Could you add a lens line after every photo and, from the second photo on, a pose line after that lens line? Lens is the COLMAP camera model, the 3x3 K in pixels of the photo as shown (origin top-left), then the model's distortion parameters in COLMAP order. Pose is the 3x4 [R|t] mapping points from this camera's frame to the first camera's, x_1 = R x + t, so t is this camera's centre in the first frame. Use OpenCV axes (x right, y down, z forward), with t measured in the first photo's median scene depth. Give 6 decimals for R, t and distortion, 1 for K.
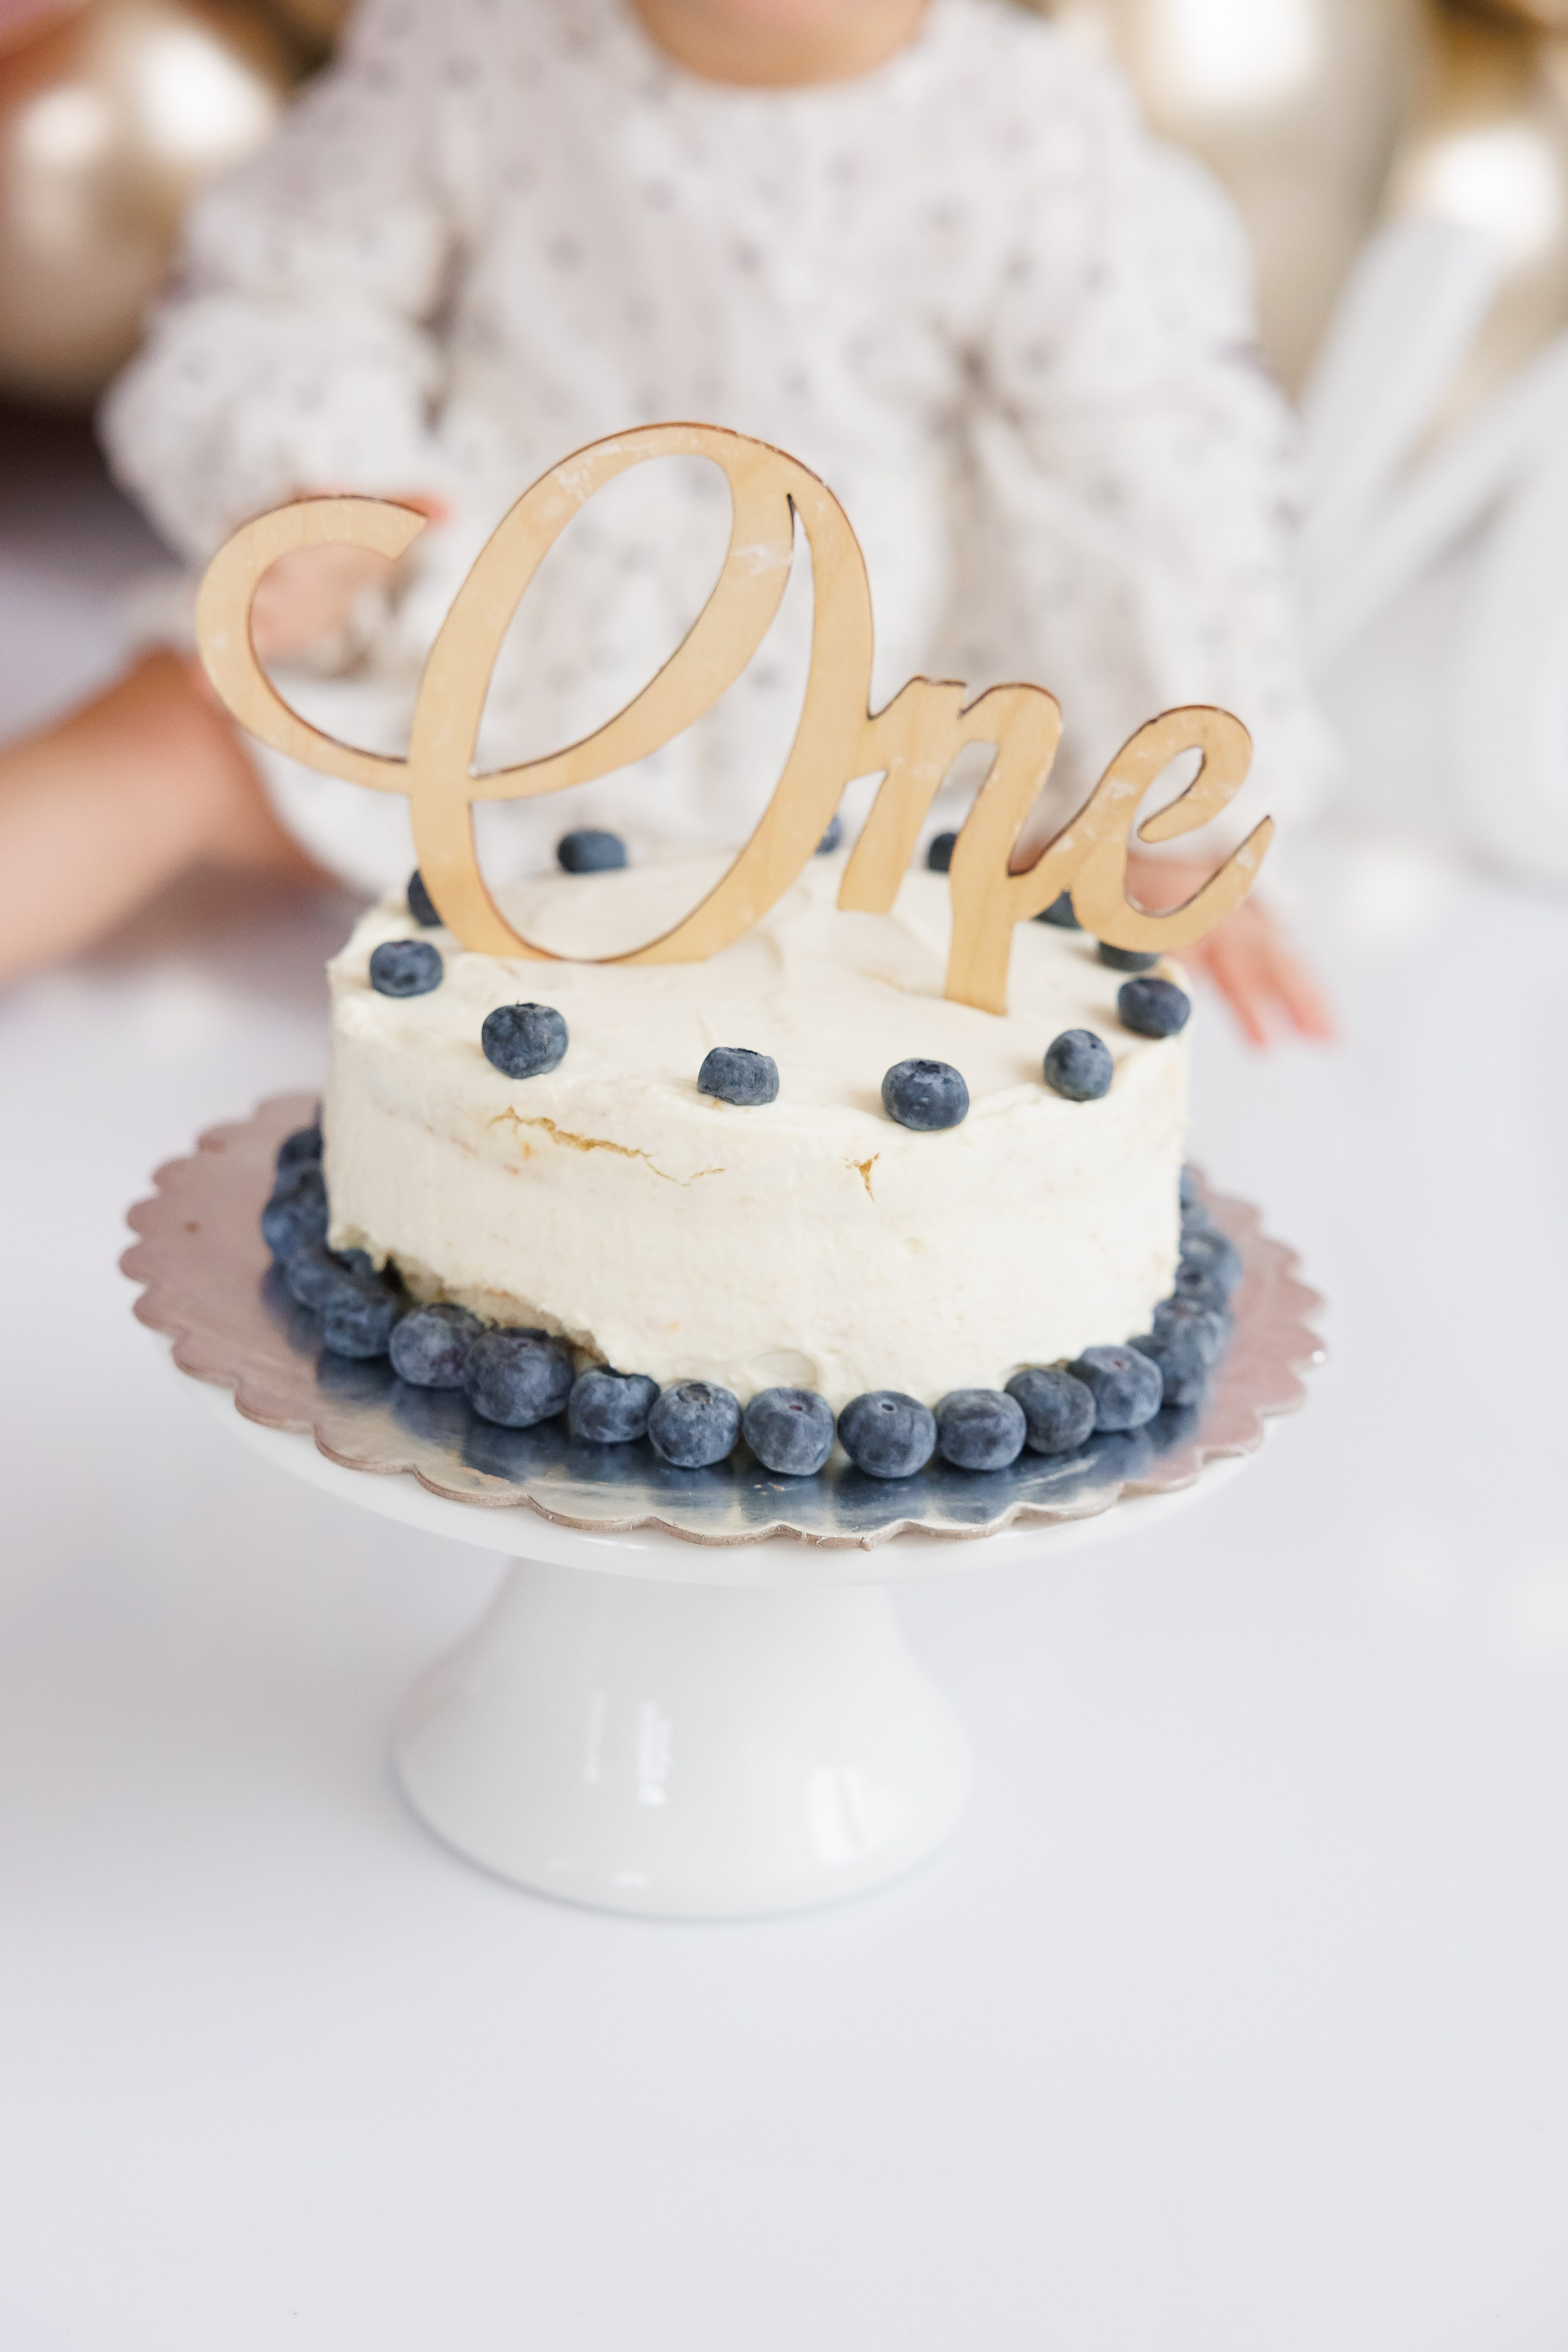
lens RADIAL K [[4287.3, 0, 714.2], [0, 4287.3, 1213.3], [0, 0, 1]] dist [0.013997, 0.000000]
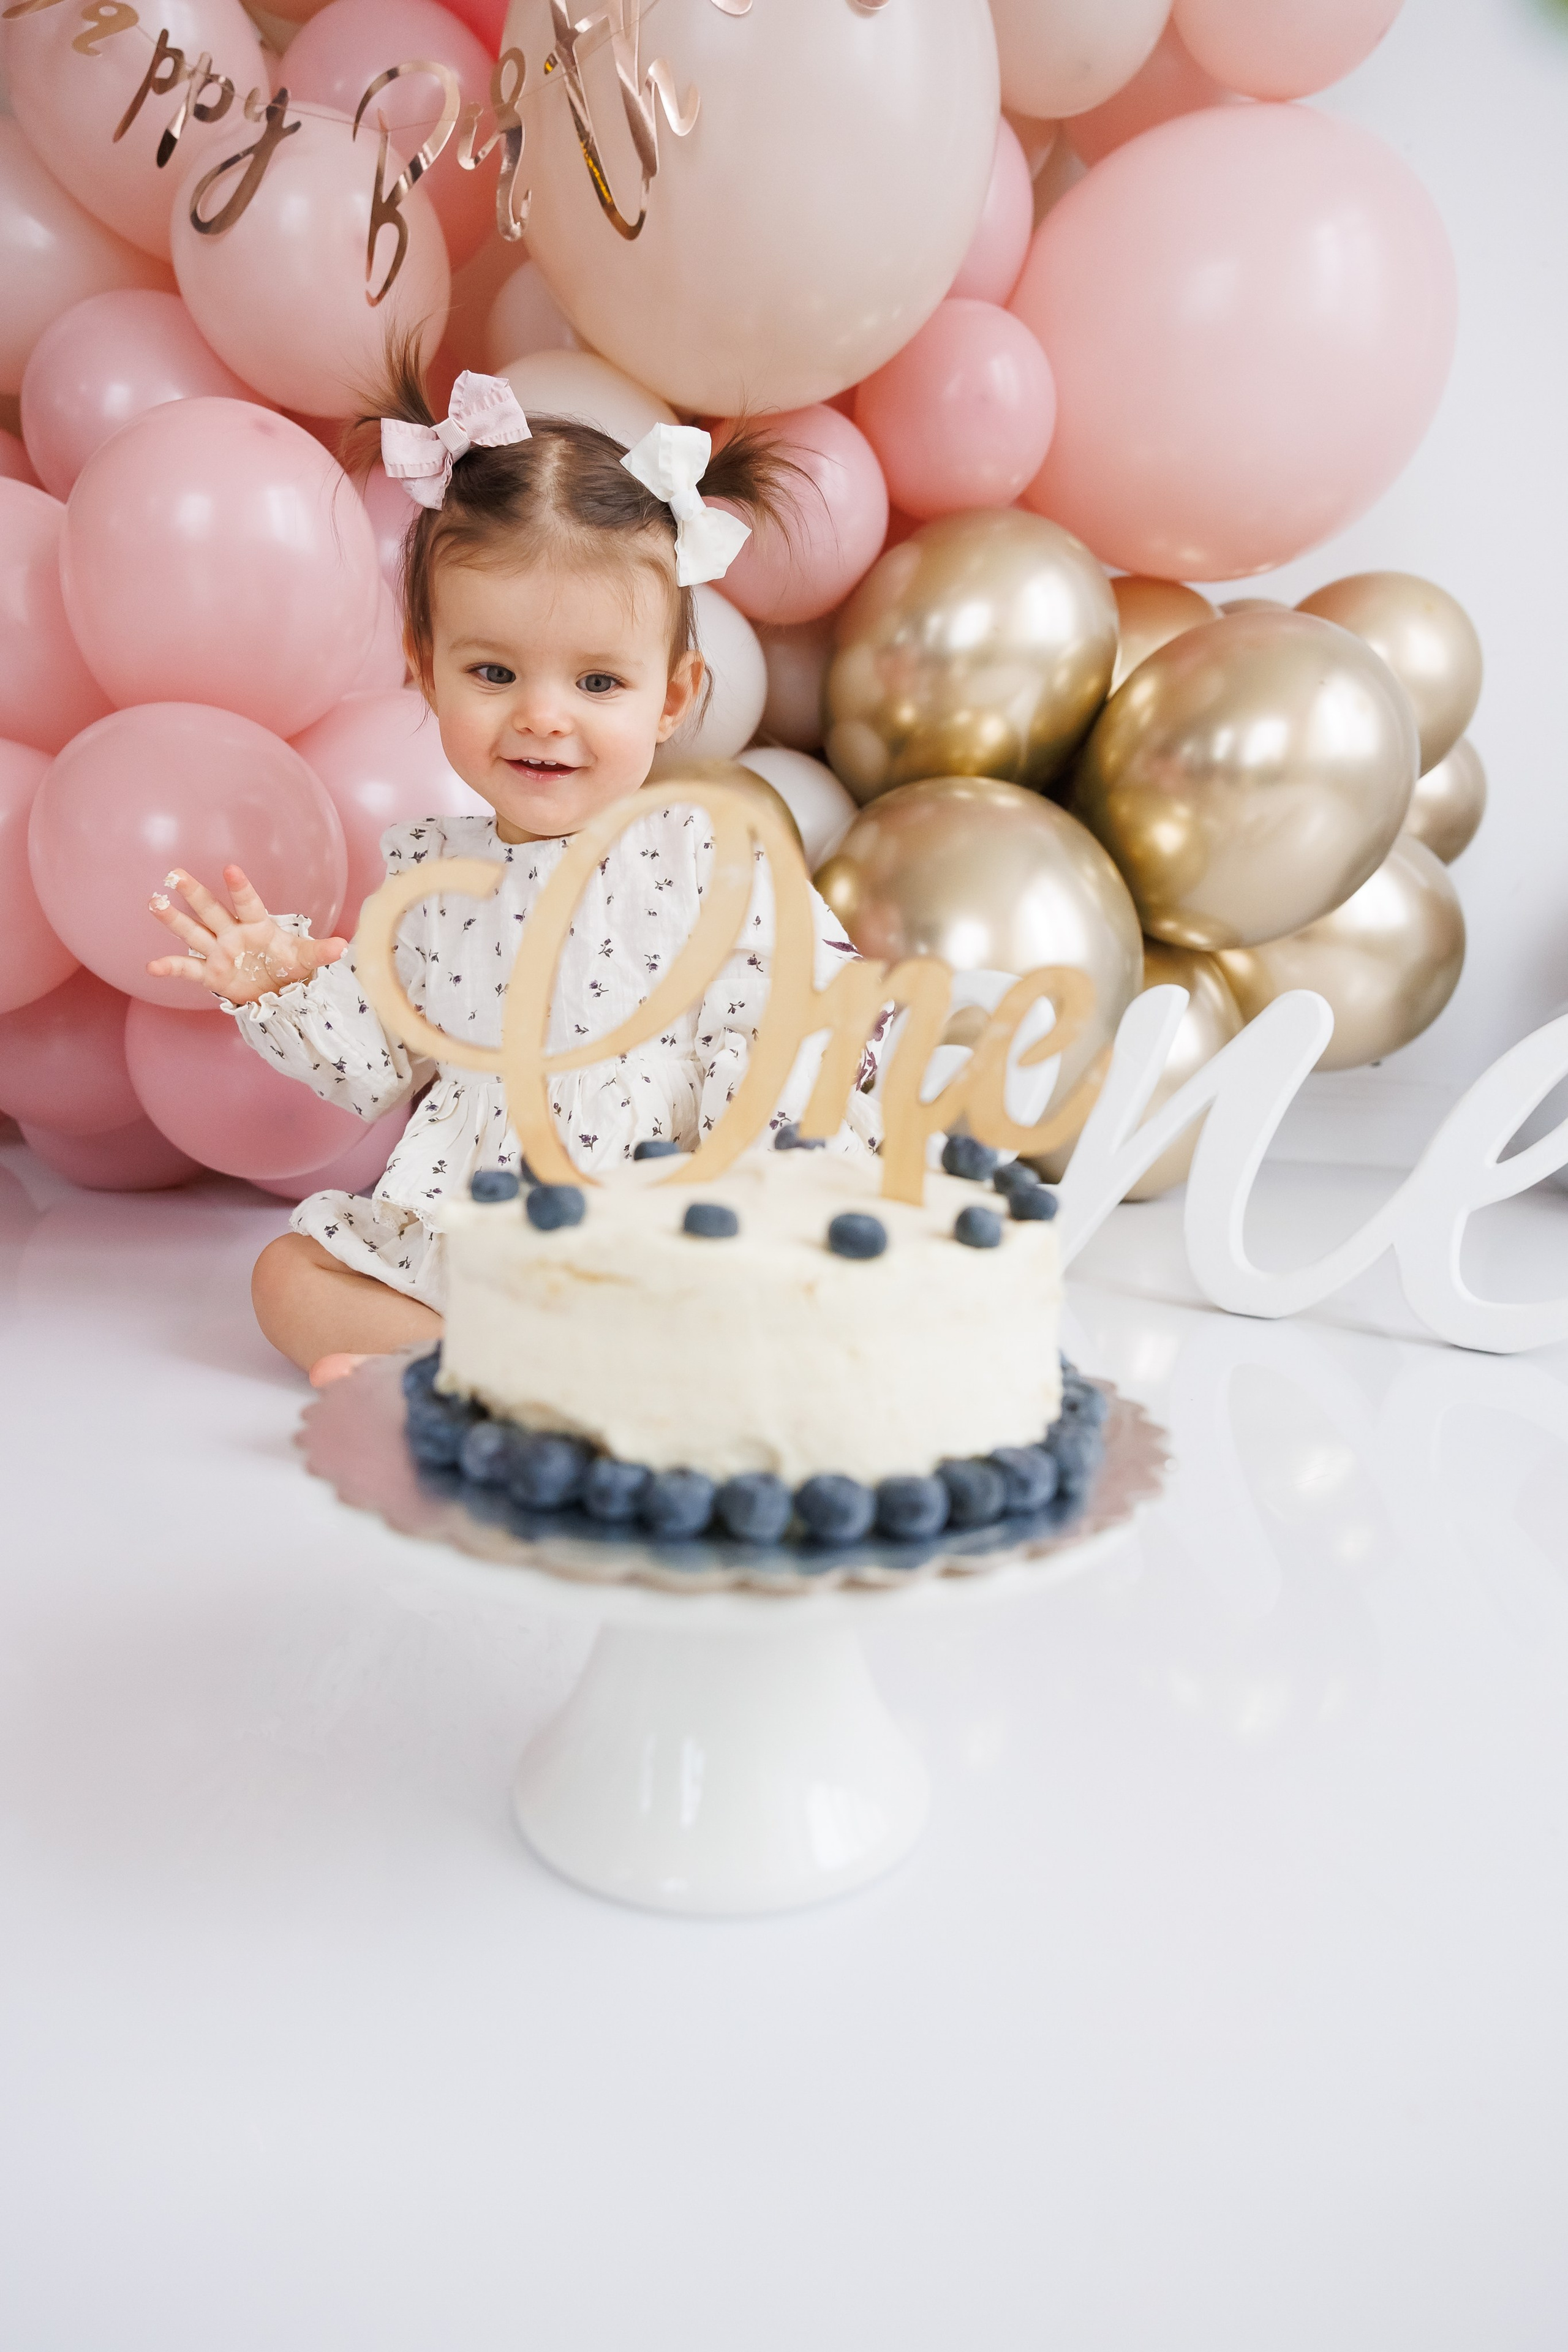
lens RADIAL K [[1588.1, 0, 773.4], [0, 1588.1, 1176.9], [0, 0, 1]] dist [0.005160, 0.003982]
pose [[0.998065, -0.026838, -0.056095, 0.049556], [0.012273, 0.969345, -0.245398, 0.069711], [0.060962, 0.244235, 0.967798, 0.512244]]
